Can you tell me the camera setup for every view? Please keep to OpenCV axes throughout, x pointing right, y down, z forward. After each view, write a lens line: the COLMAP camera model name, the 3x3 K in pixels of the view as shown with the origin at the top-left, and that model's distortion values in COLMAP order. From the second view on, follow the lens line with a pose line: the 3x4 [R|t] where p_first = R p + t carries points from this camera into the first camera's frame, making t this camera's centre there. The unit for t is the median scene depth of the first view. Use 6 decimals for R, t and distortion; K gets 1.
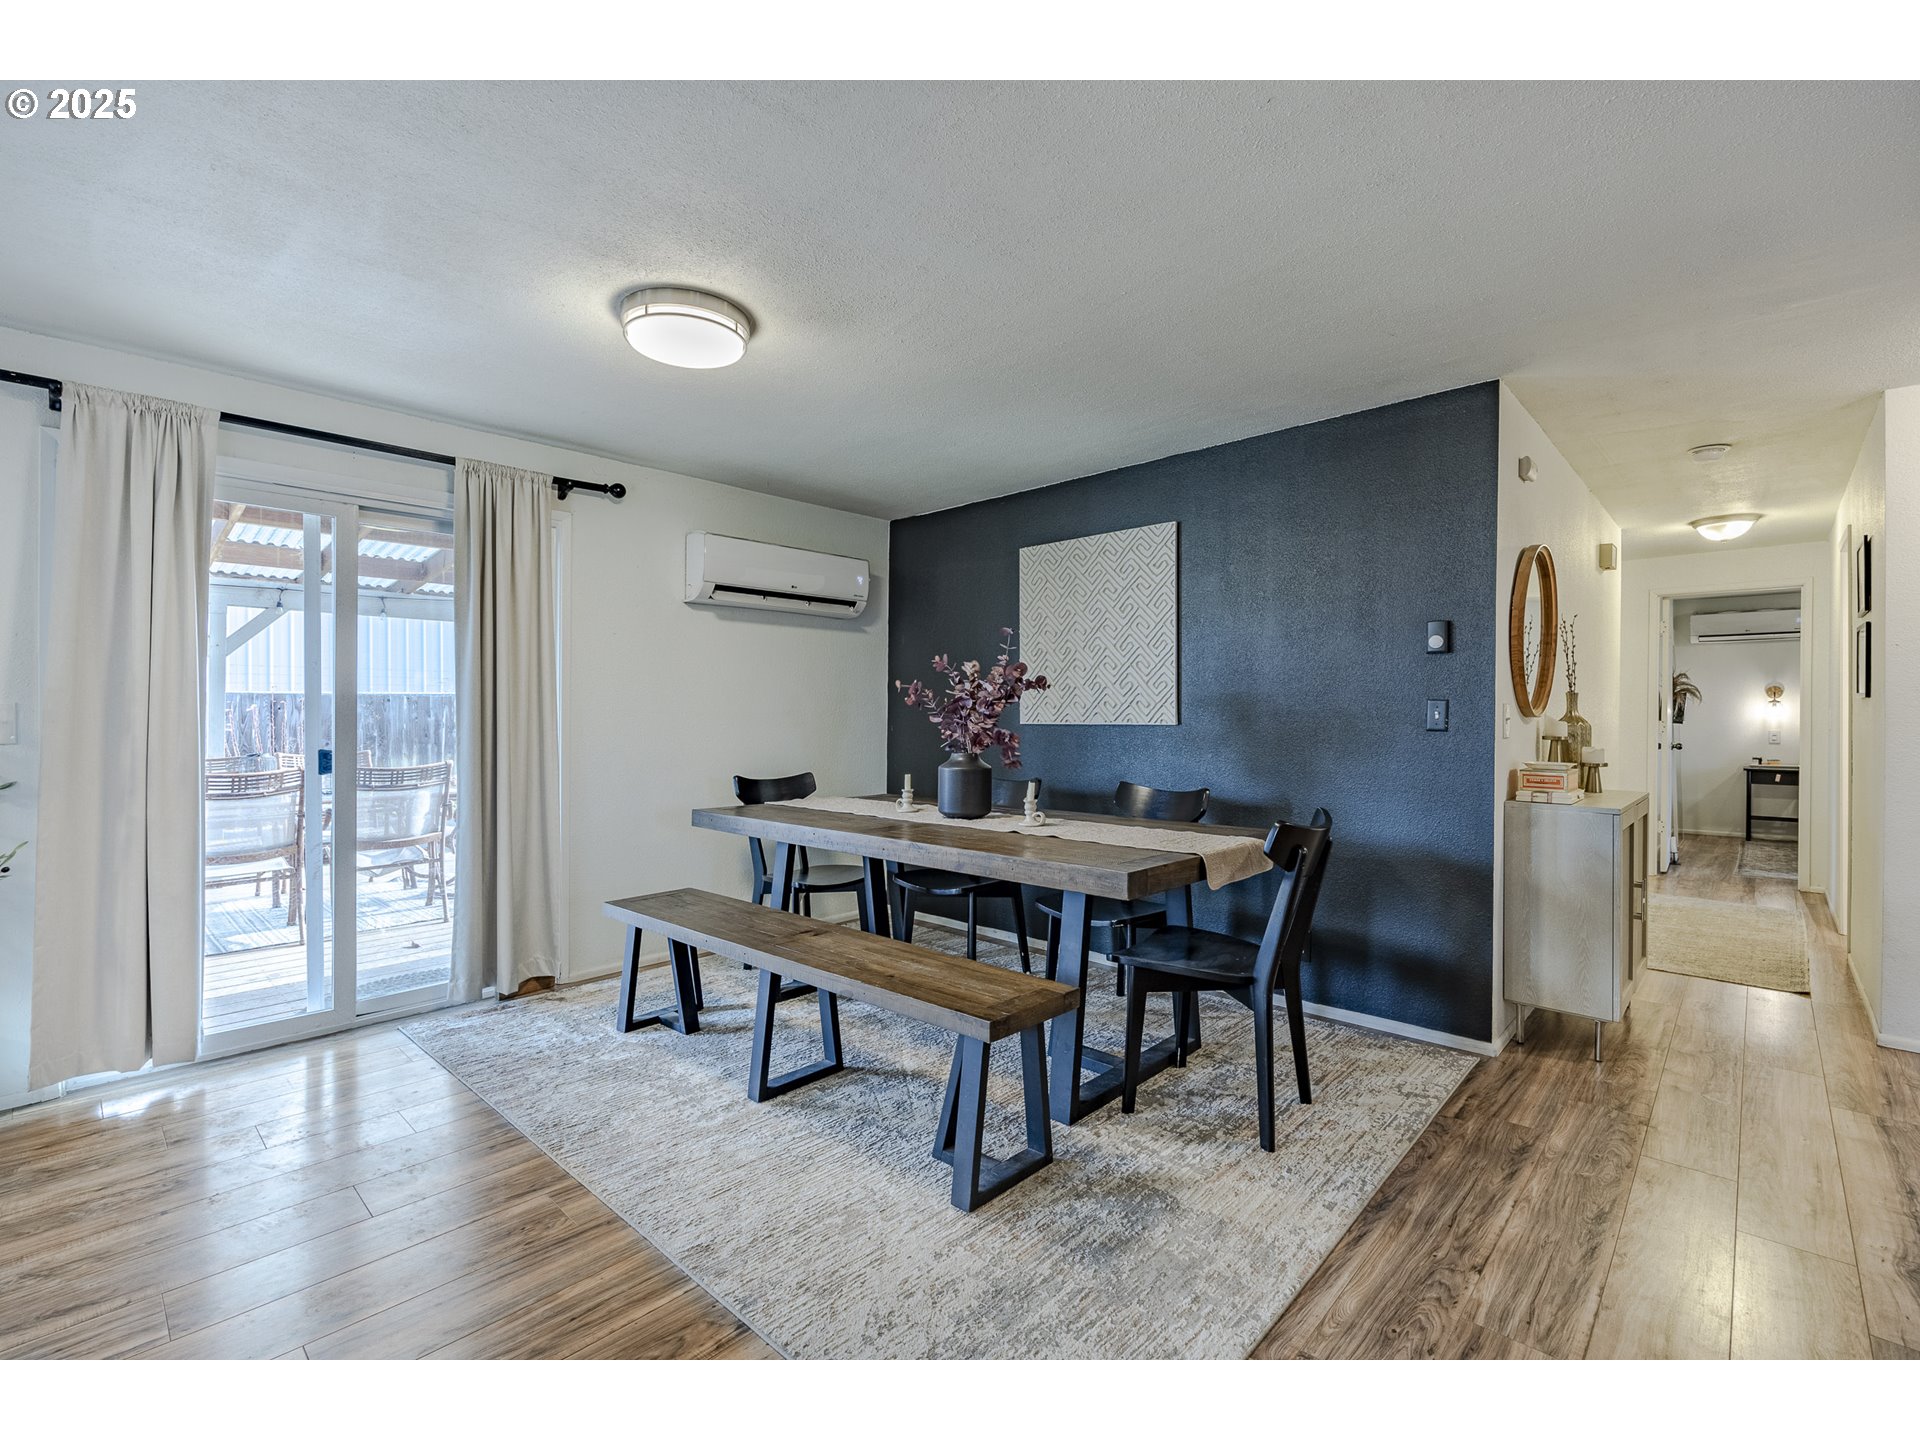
lens RADIAL K [[830.8, 0, 976.0], [0, 830.8, 714.1], [0, 0, 1]] dist [-0.009202, -0.001538]
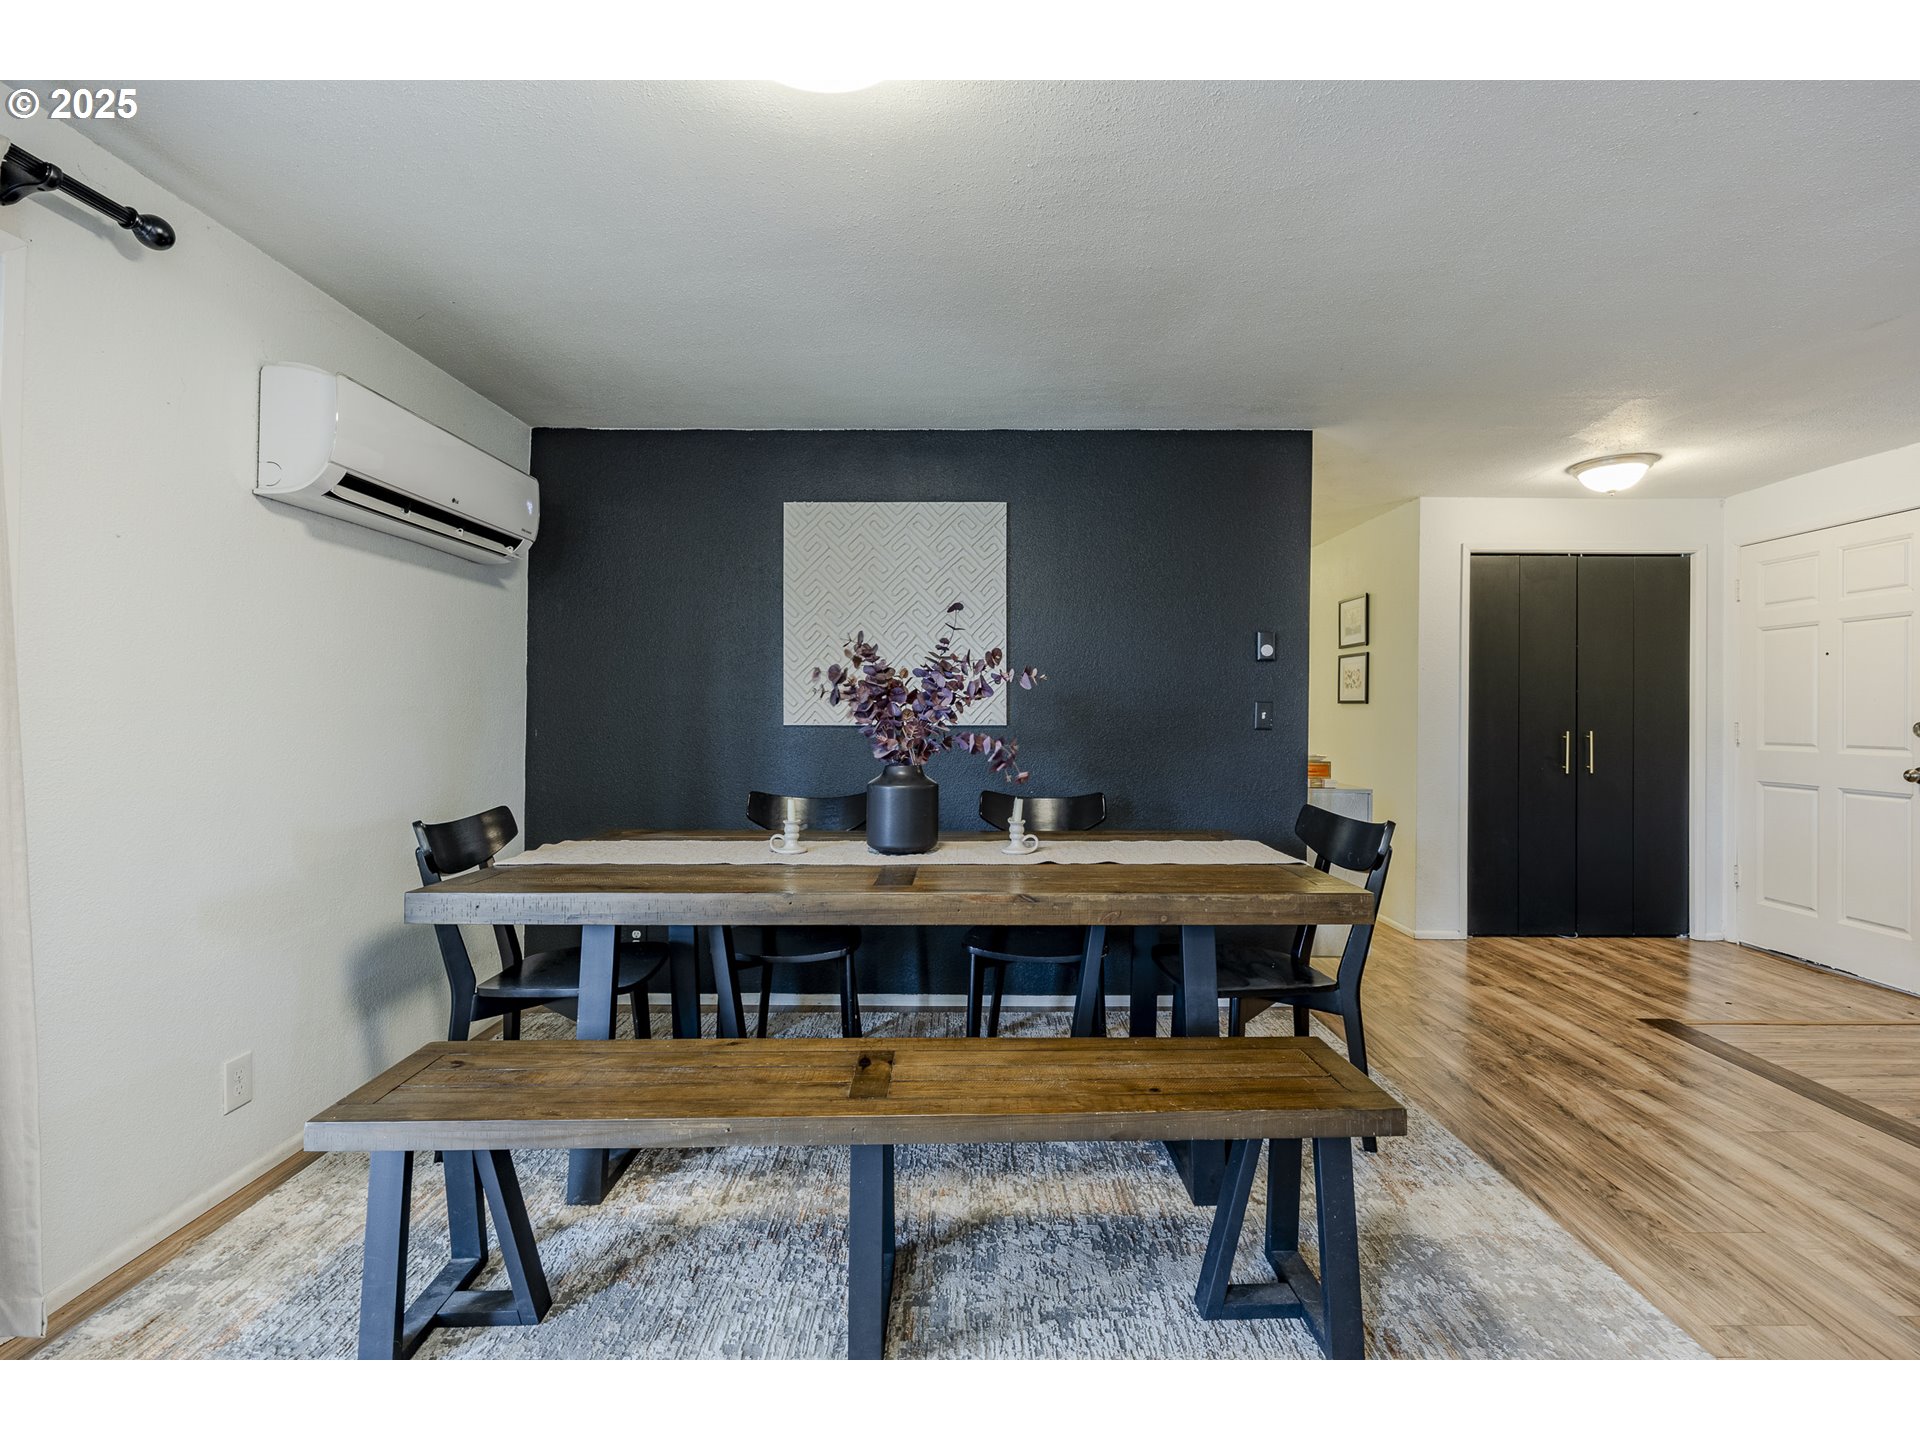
lens RADIAL K [[830.8, 0, 972.2], [0, 830.8, 713.6], [0, 0, 1]] dist [-0.009202, -0.001538]
pose [[0.739169, 0.002197, 0.673516, -0.401405], [-0.004754, 0.999987, 0.001956, -0.001483], [-0.673503, -0.004647, 0.739170, 0.346186]]
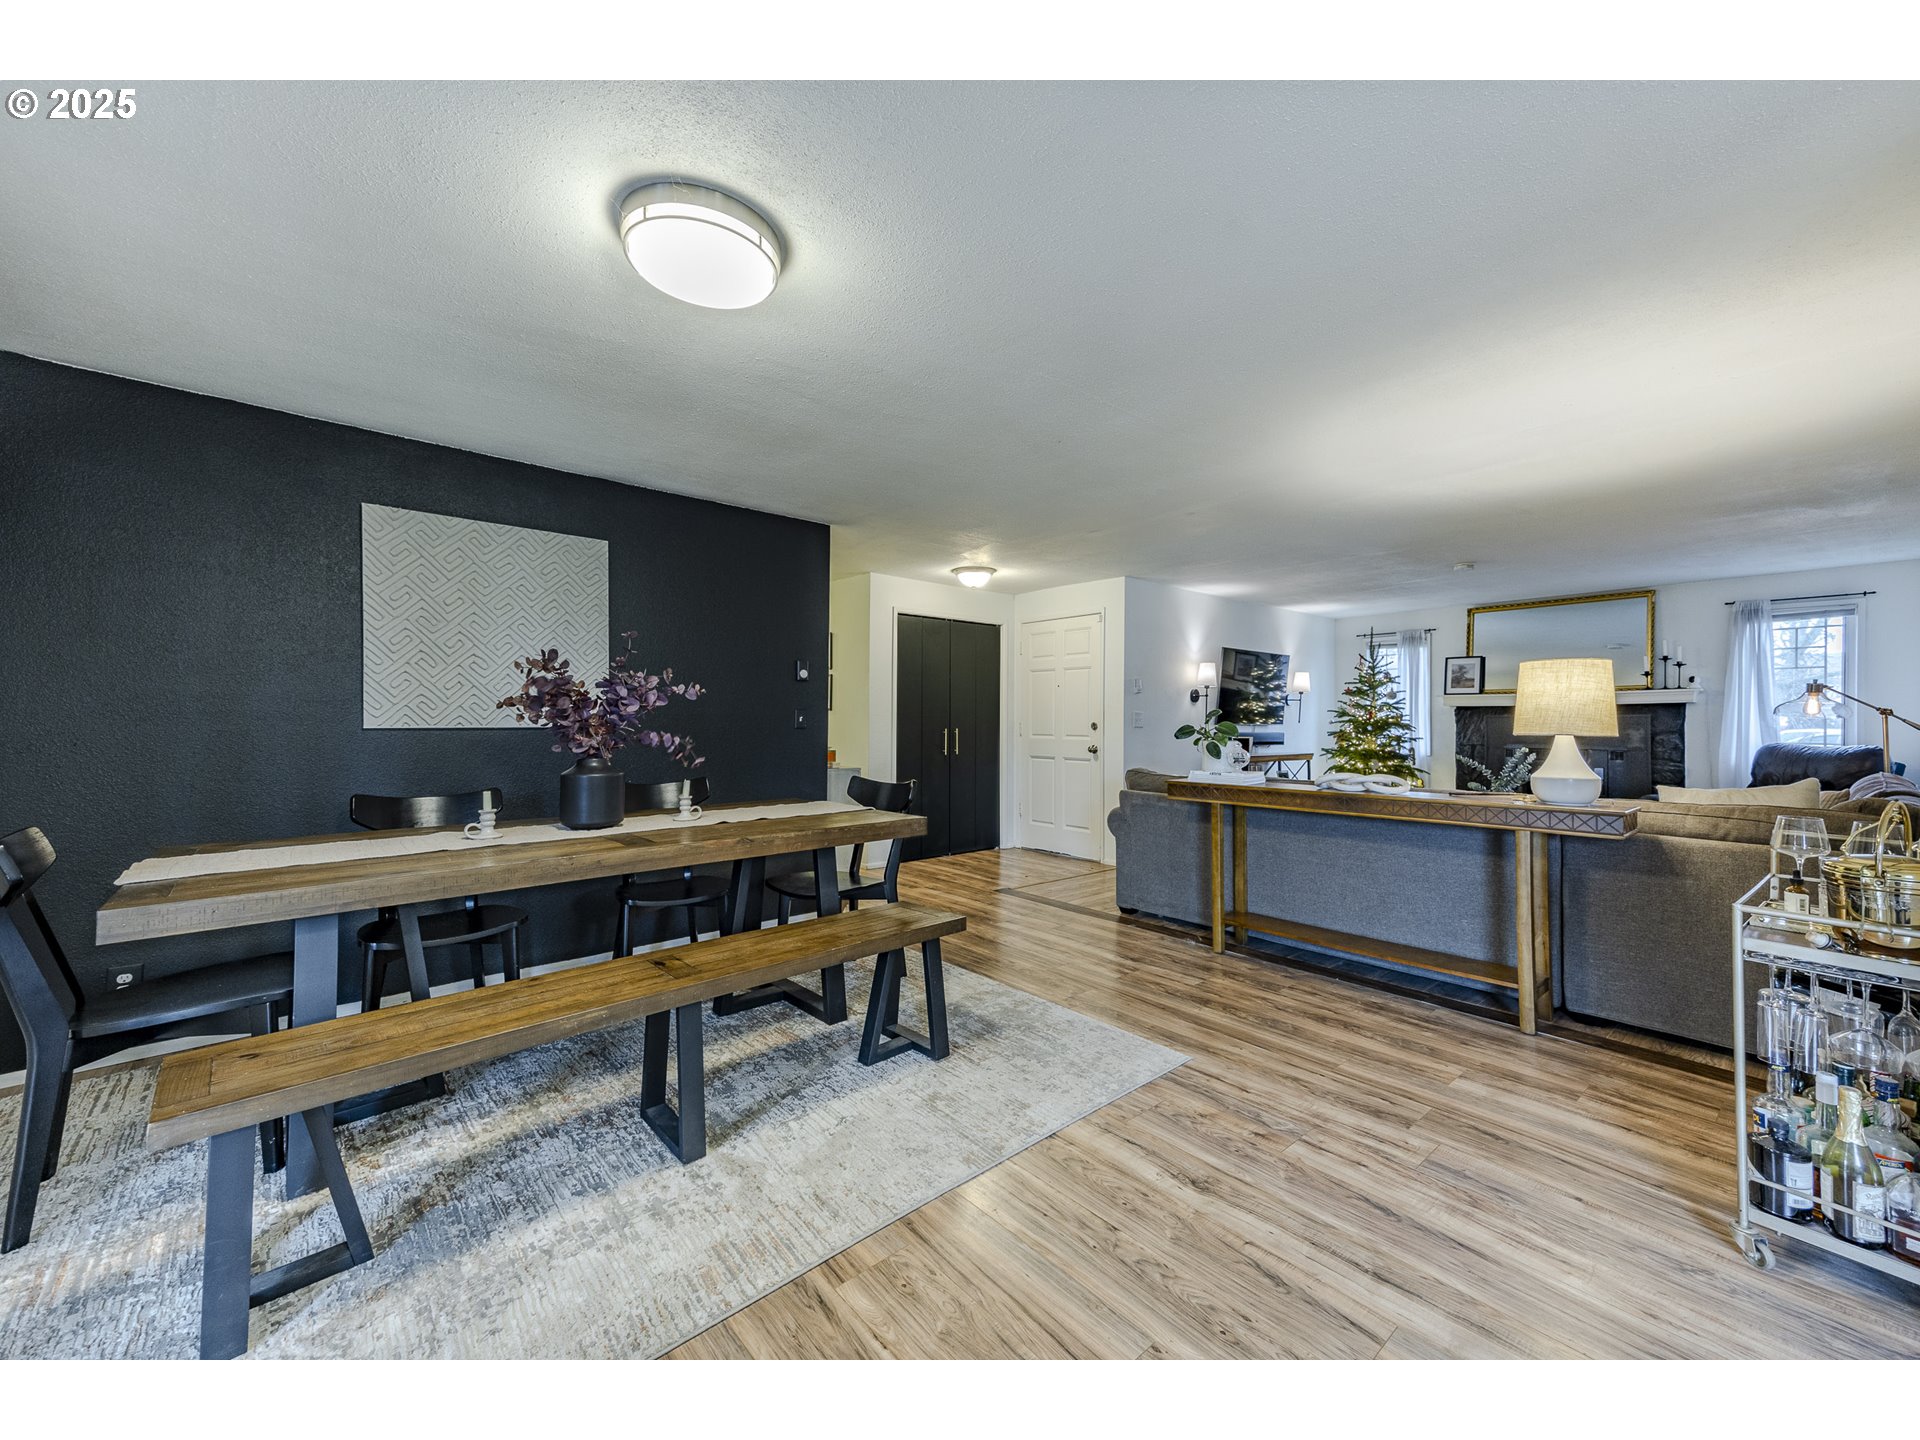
lens RADIAL K [[735.4, 0, 957.6], [0, 735.4, 712.0], [0, 0, 1]] dist [0.009898, -0.000189]
pose [[0.115069, 0.010429, 0.993303, -0.670934], [-0.007241, 0.999927, -0.009660, -0.000397], [-0.993331, -0.006081, 0.115136, 0.423406]]
